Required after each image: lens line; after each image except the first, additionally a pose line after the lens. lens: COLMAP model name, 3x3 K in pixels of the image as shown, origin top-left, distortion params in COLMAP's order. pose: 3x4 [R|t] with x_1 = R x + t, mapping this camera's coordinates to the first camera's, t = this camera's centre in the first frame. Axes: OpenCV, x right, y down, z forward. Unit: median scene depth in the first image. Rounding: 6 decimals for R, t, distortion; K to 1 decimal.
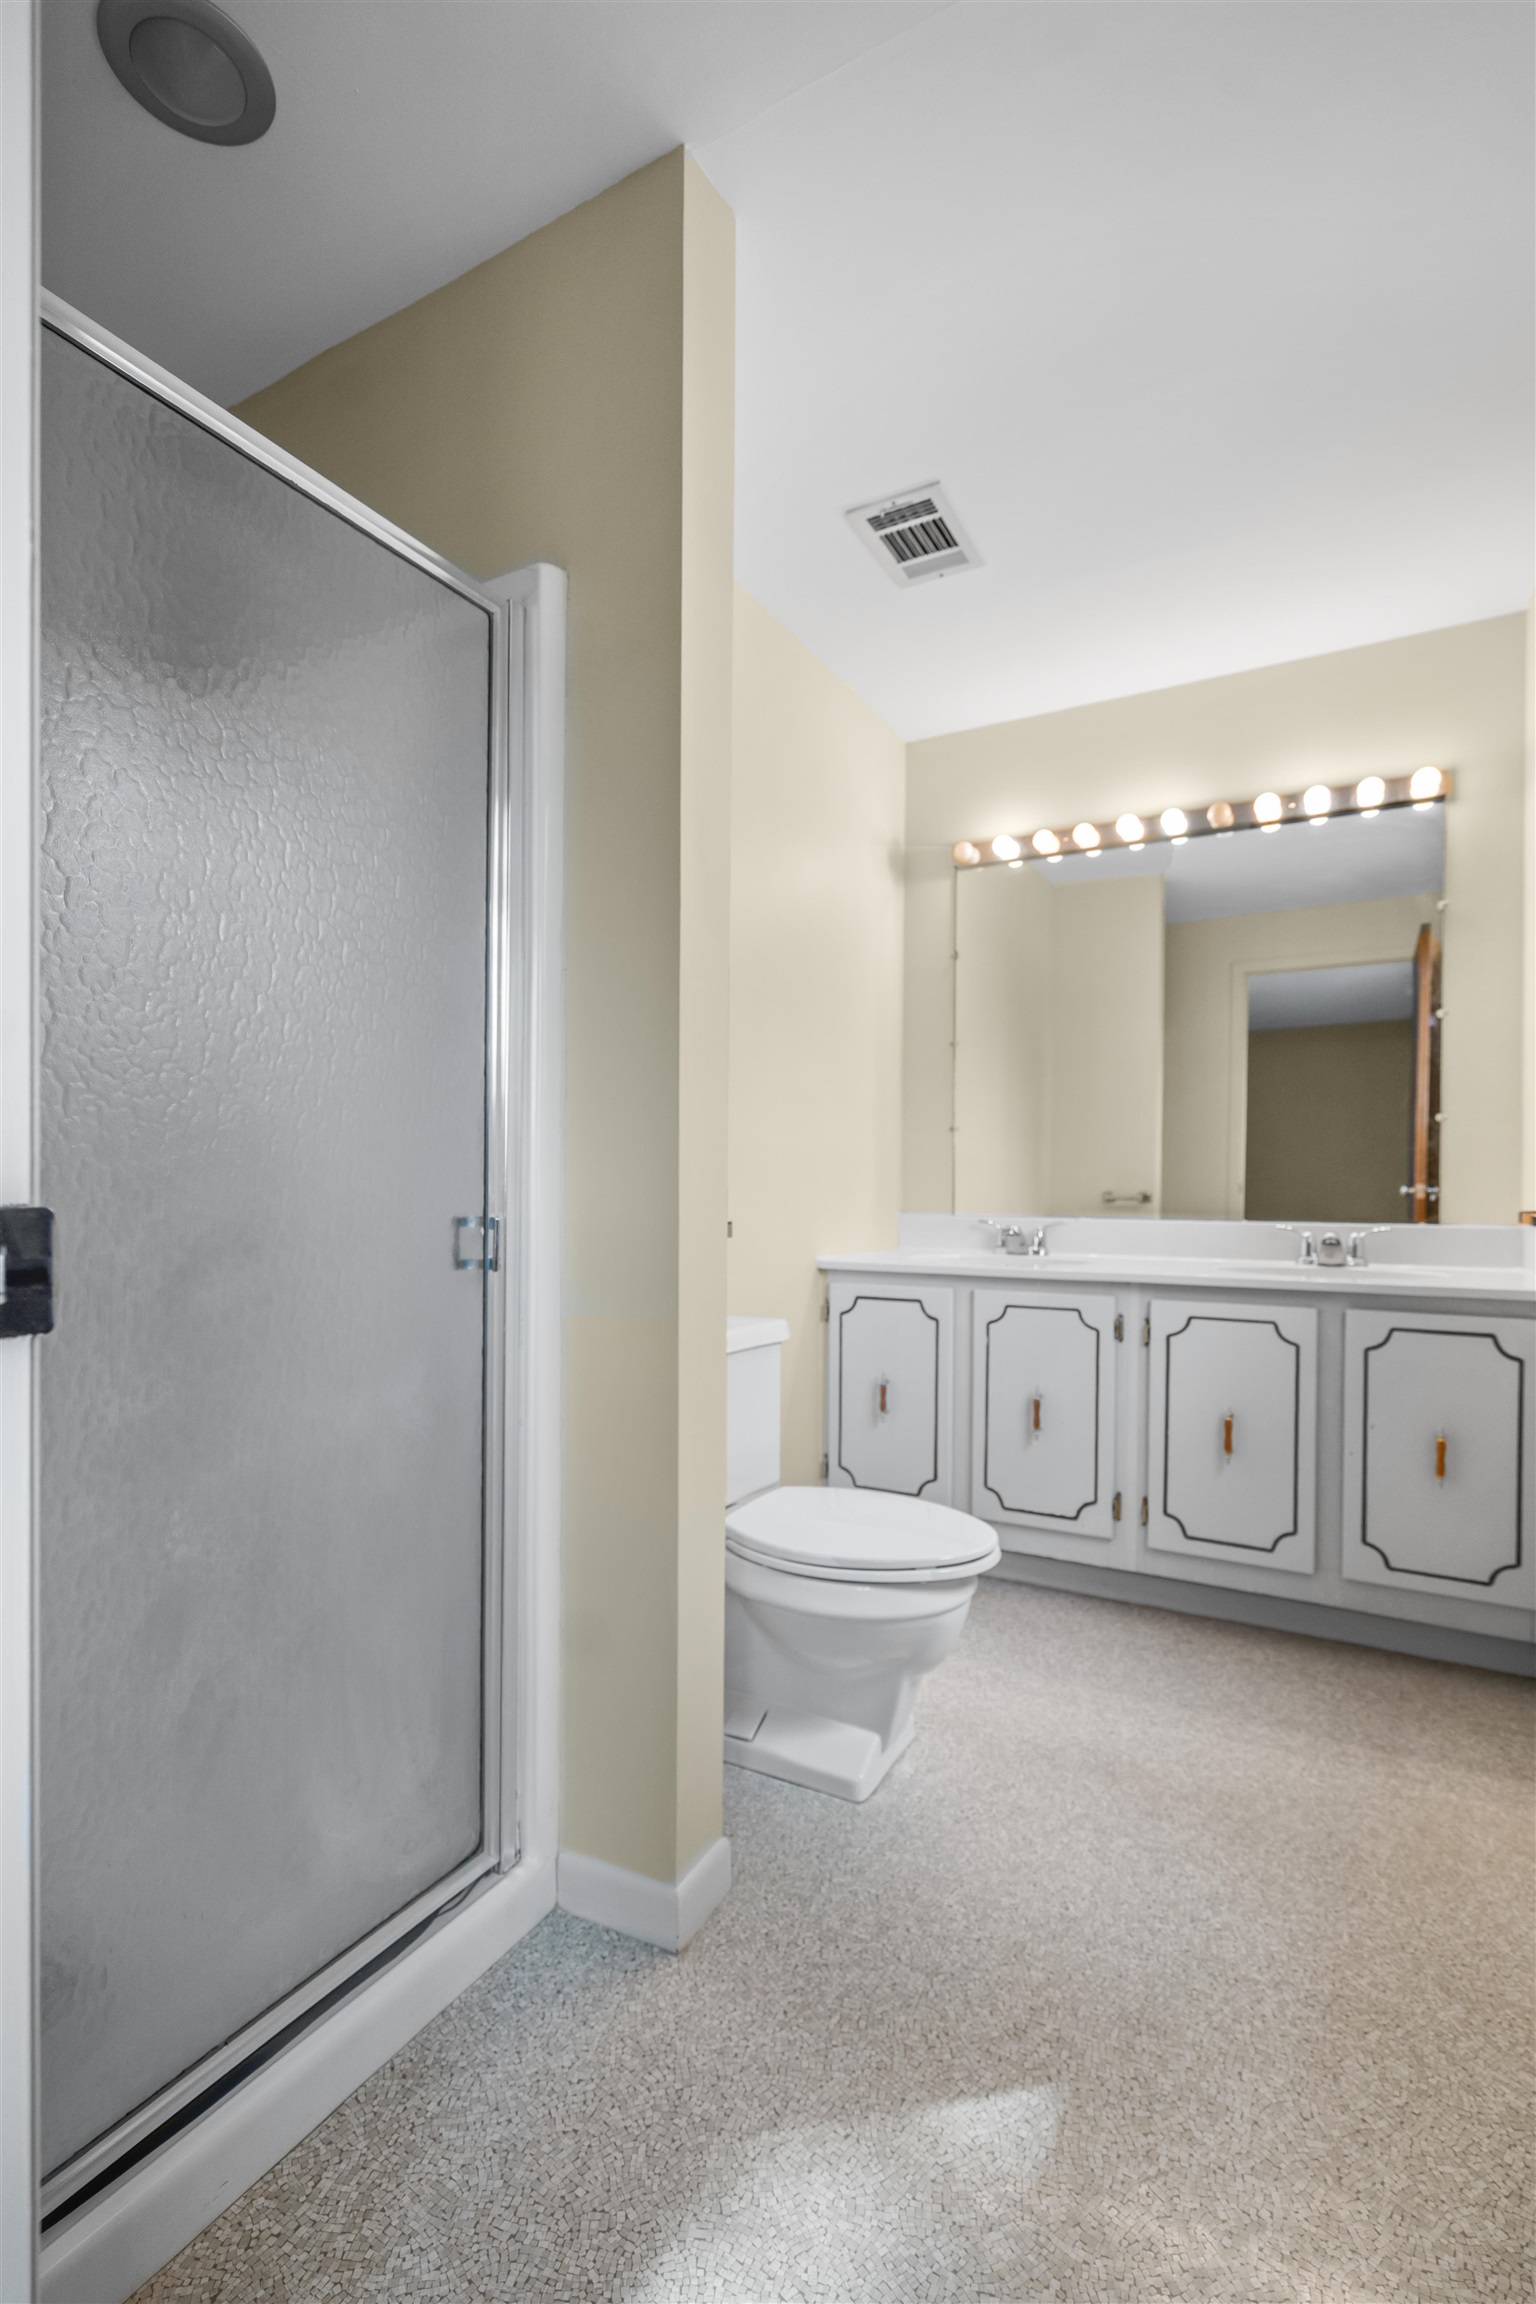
lens RADIAL K [[1050.7, 0, 779.1], [0, 1050.7, 1142.1], [0, 0, 1]] dist [-0.000627, 0.000552]
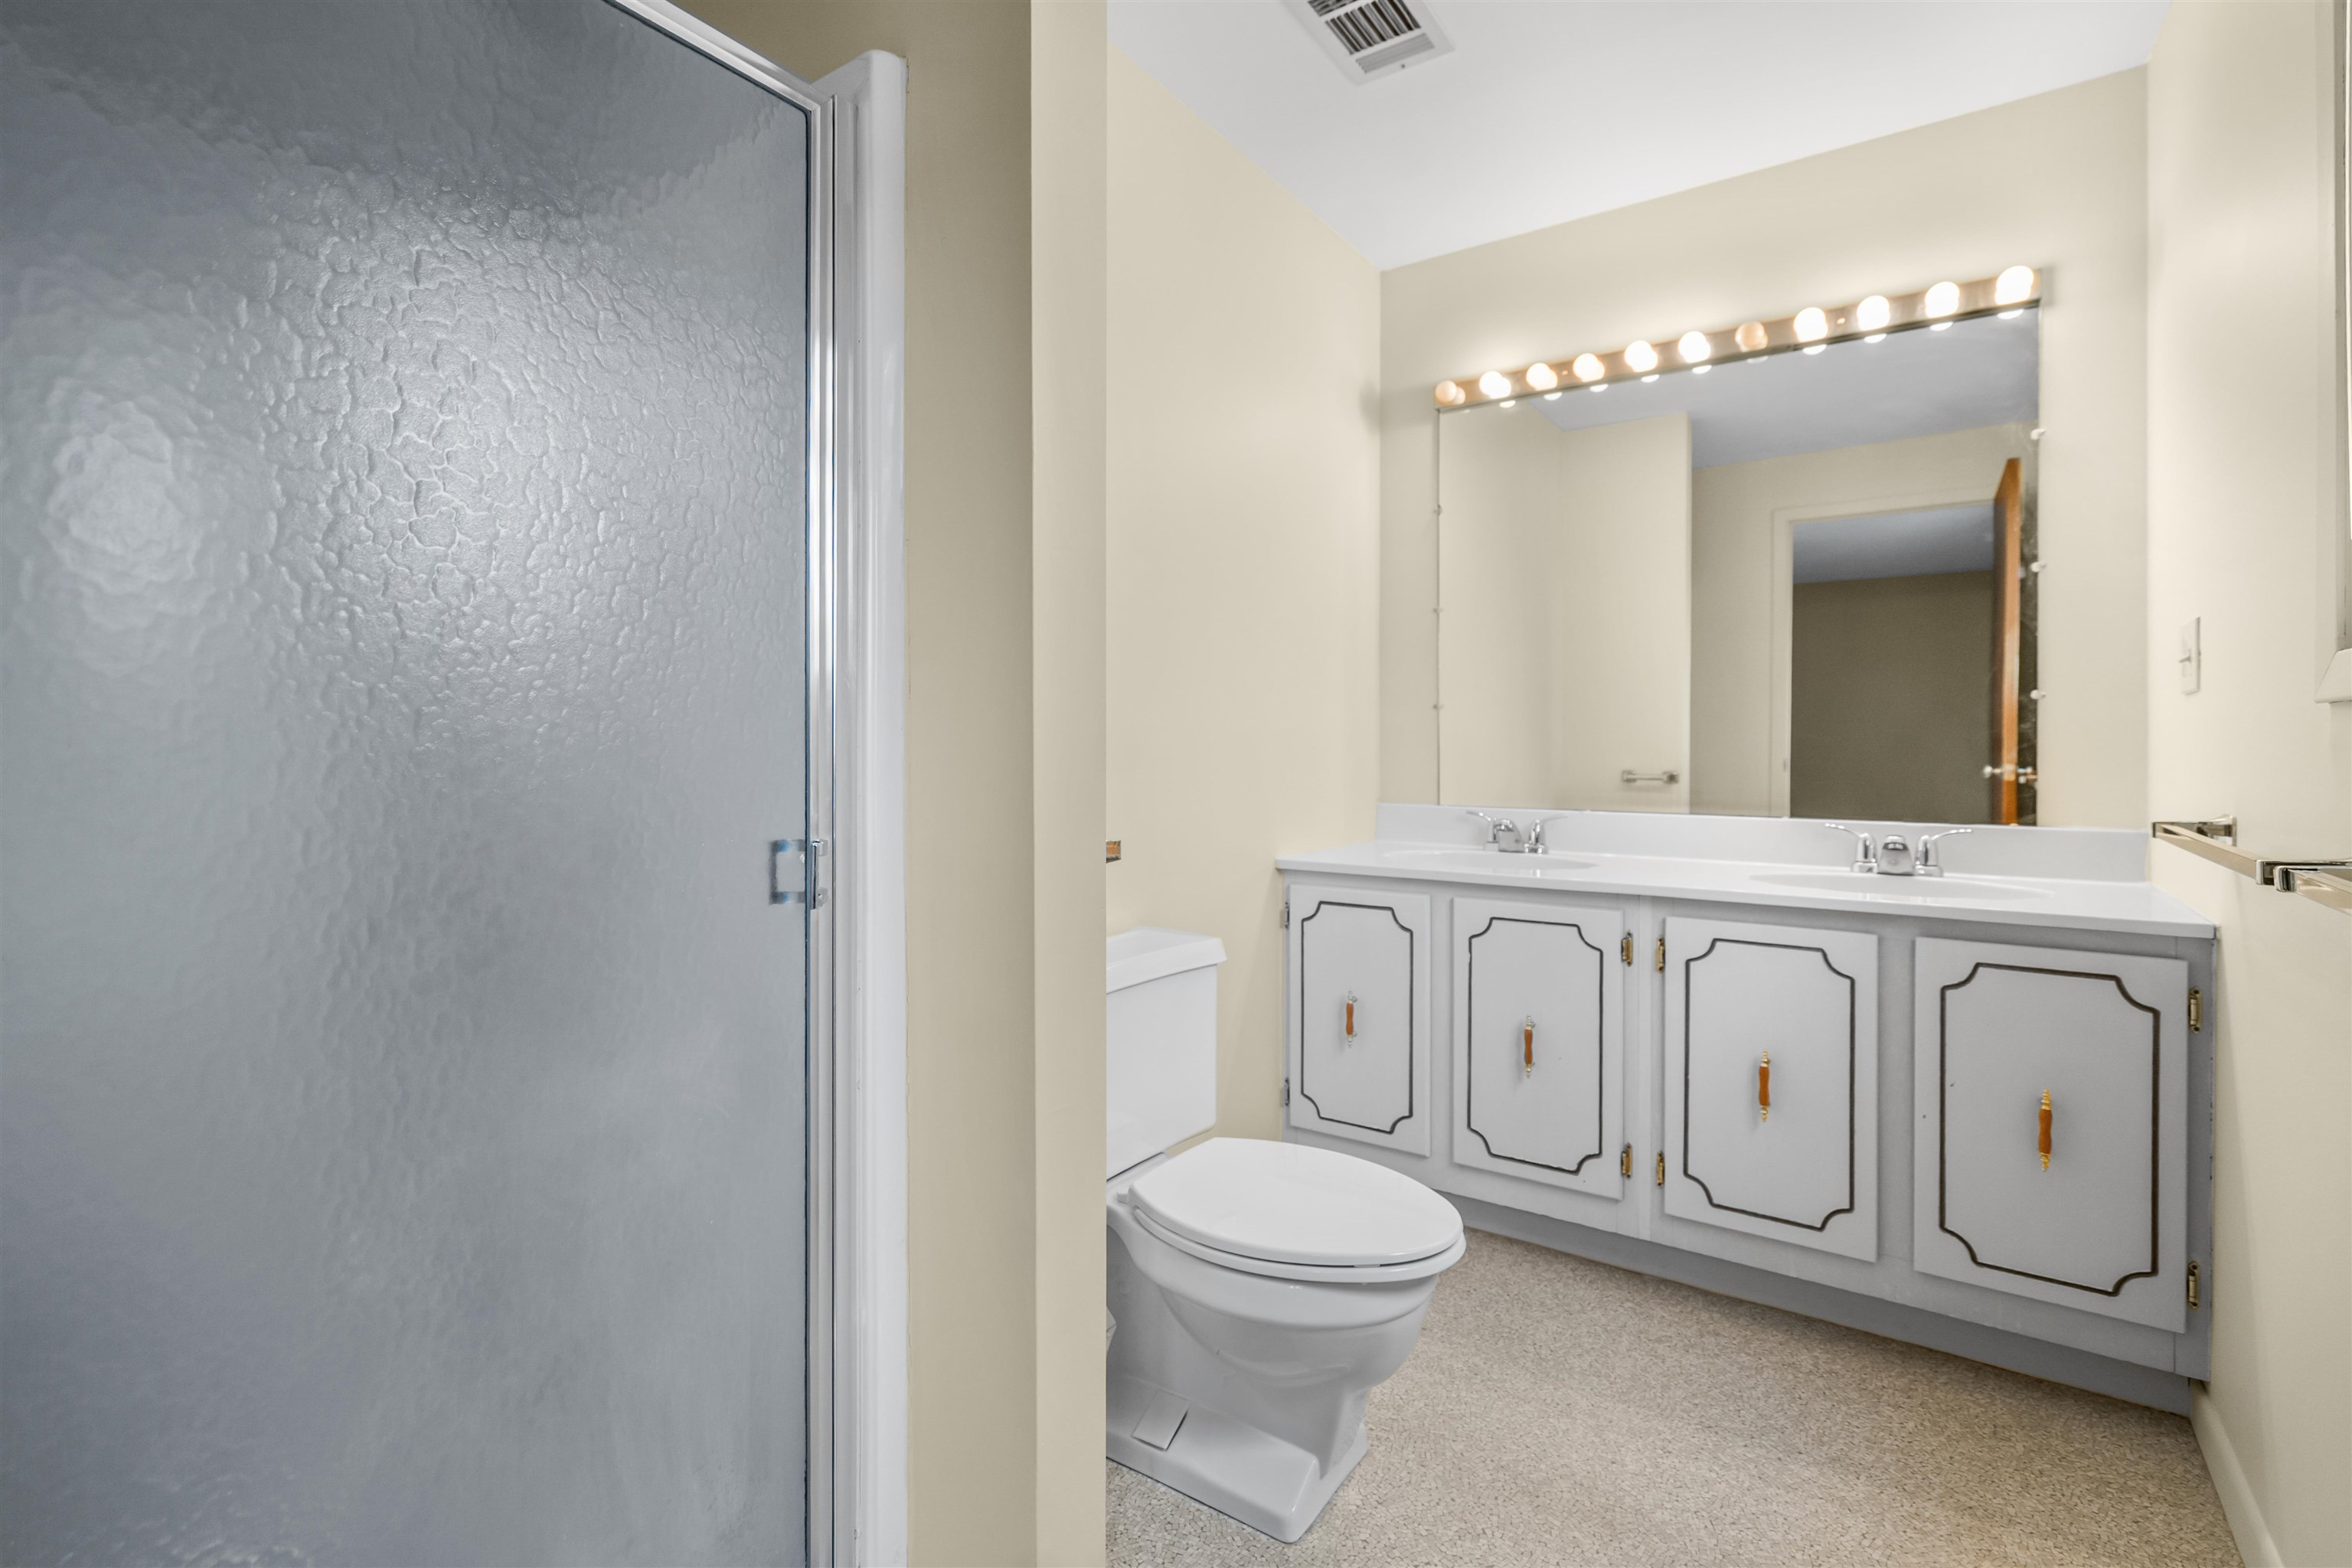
lens RADIAL K [[1072.6, 0, 1178.5], [0, 1072.6, 700.5], [0, 0, 1]] dist [-0.000627, 0.000552]
pose [[0.994469, -0.005752, -0.104869, 0.059702], [0.005248, 0.999973, -0.005082, -0.019655], [0.104895, 0.004503, 0.994473, 0.112706]]
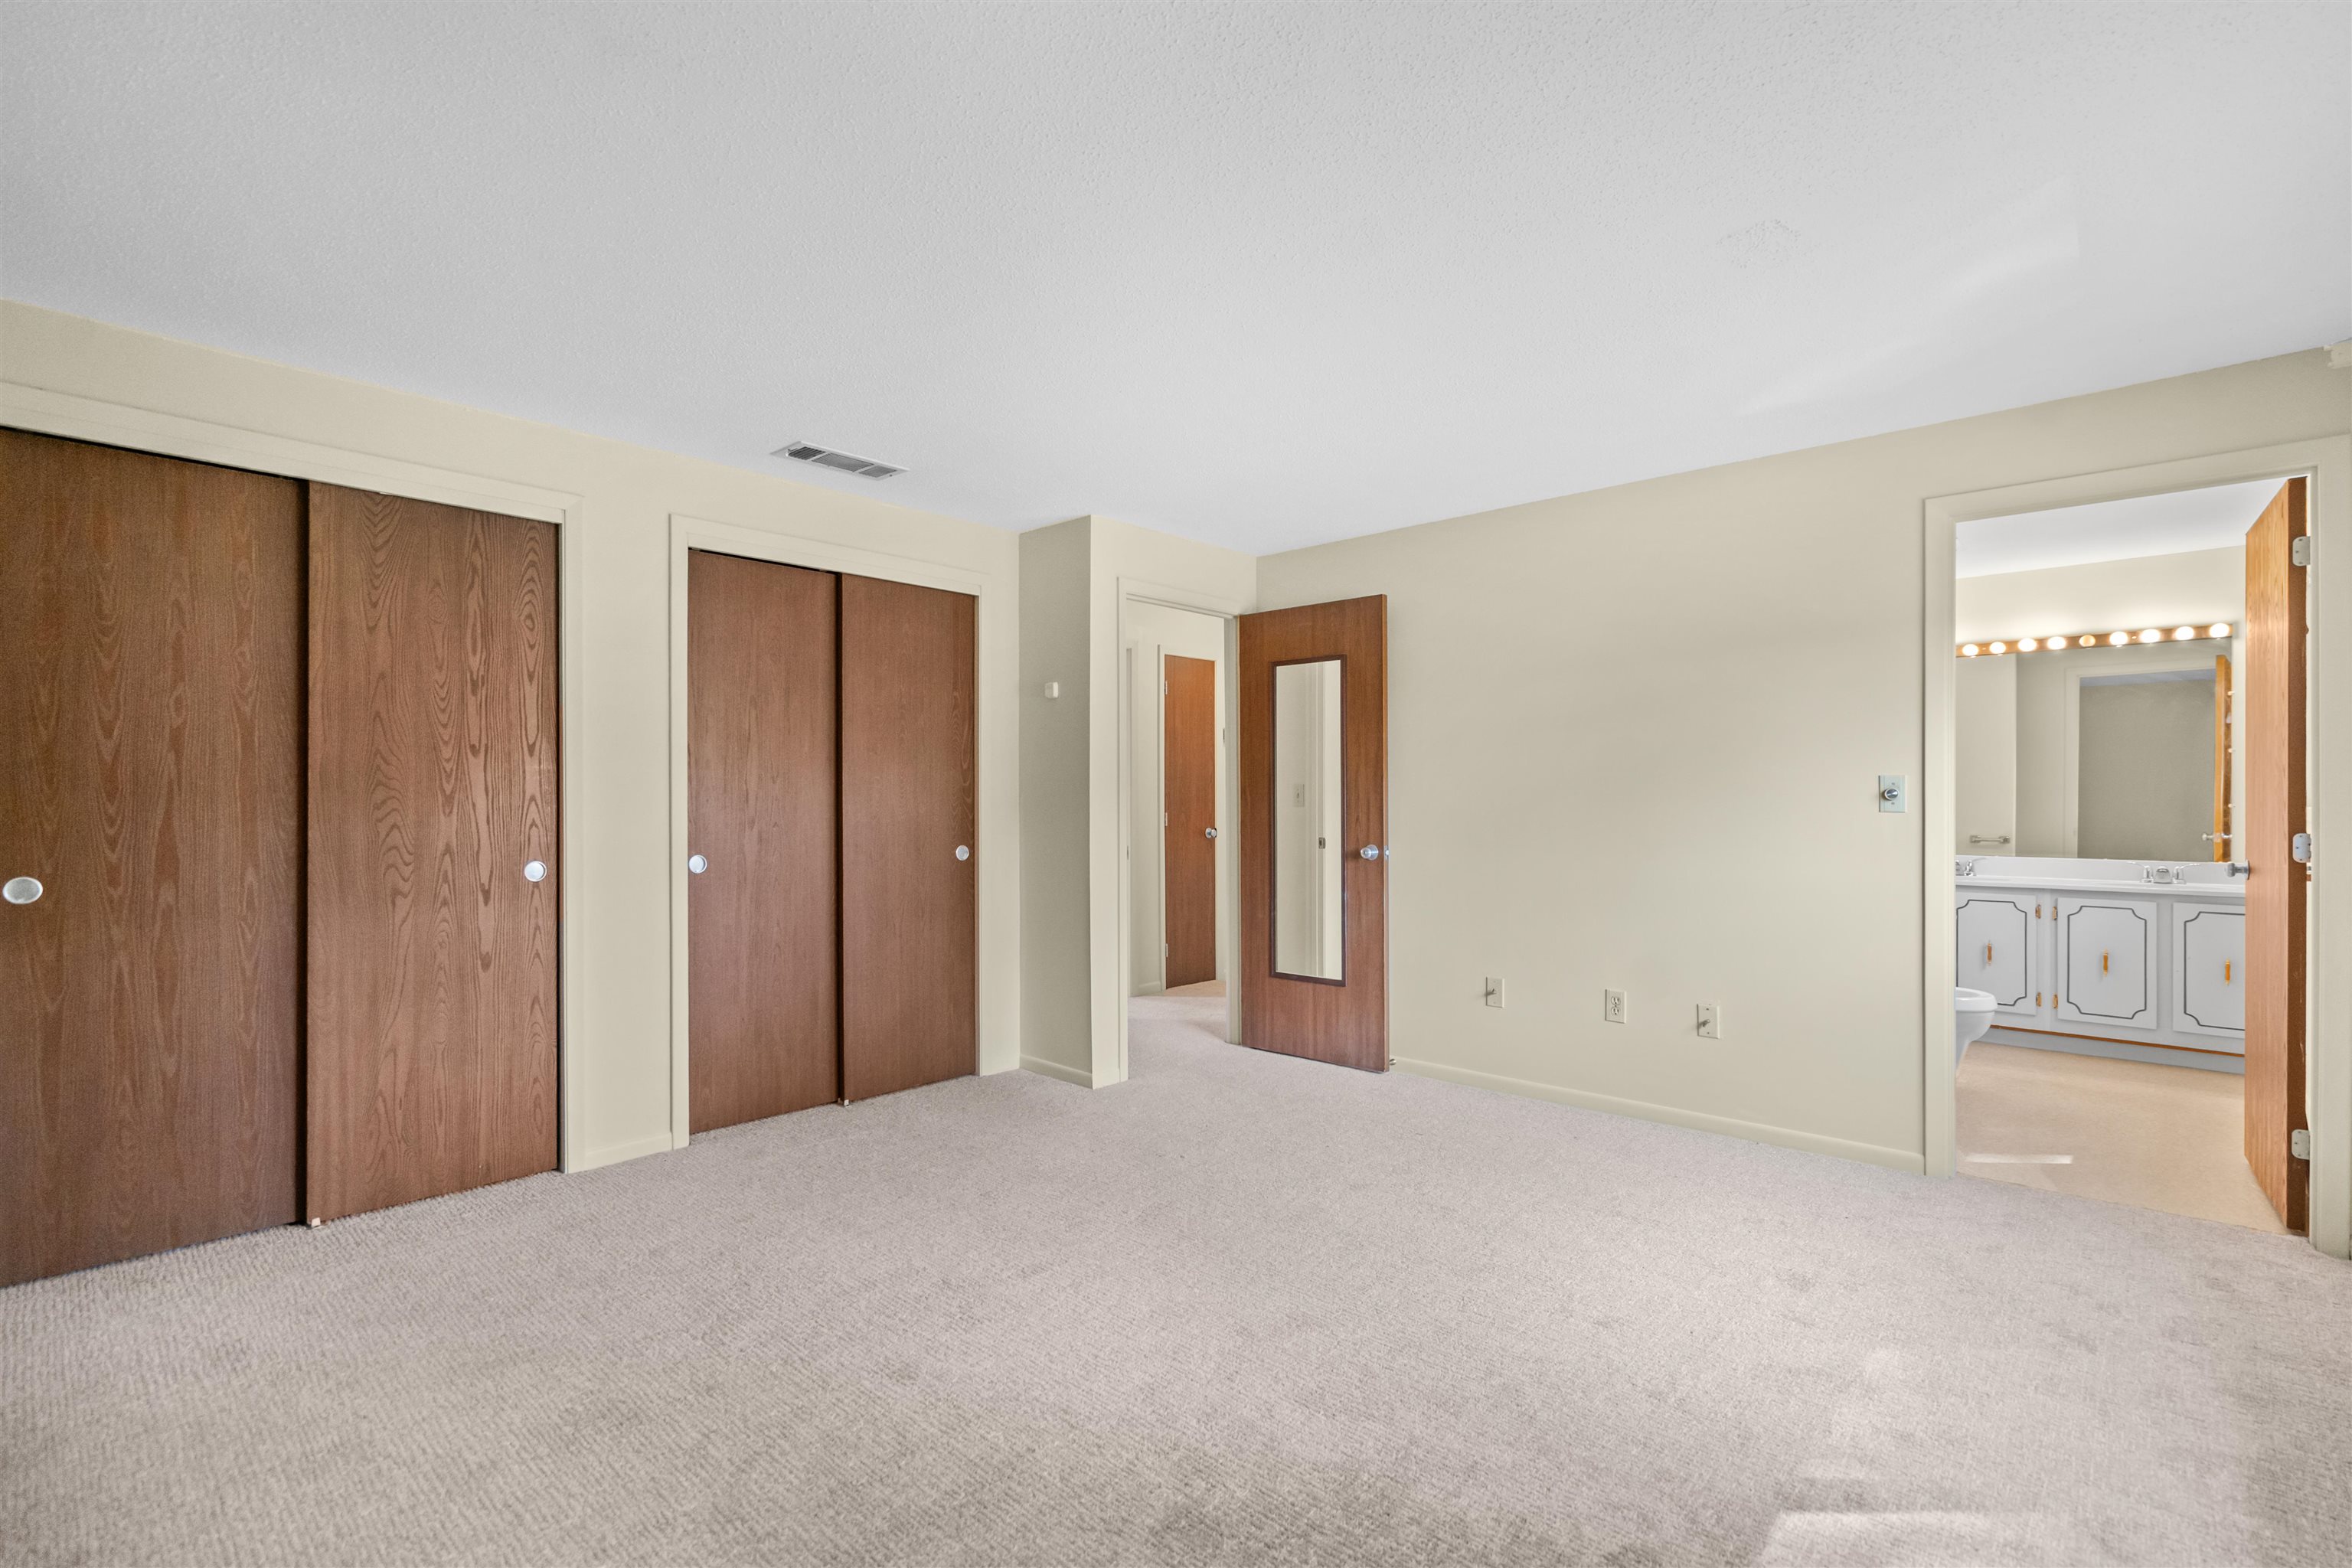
lens RADIAL K [[1072.6, 0, 1172.4], [0, 1072.6, 758.0], [0, 0, 1]] dist [-0.000627, 0.000552]
pose [[0.969483, -0.008647, -0.245007, -0.813701], [0.007130, 0.999950, -0.007080, -0.120139], [0.245055, 0.005117, 0.969496, -1.464208]]
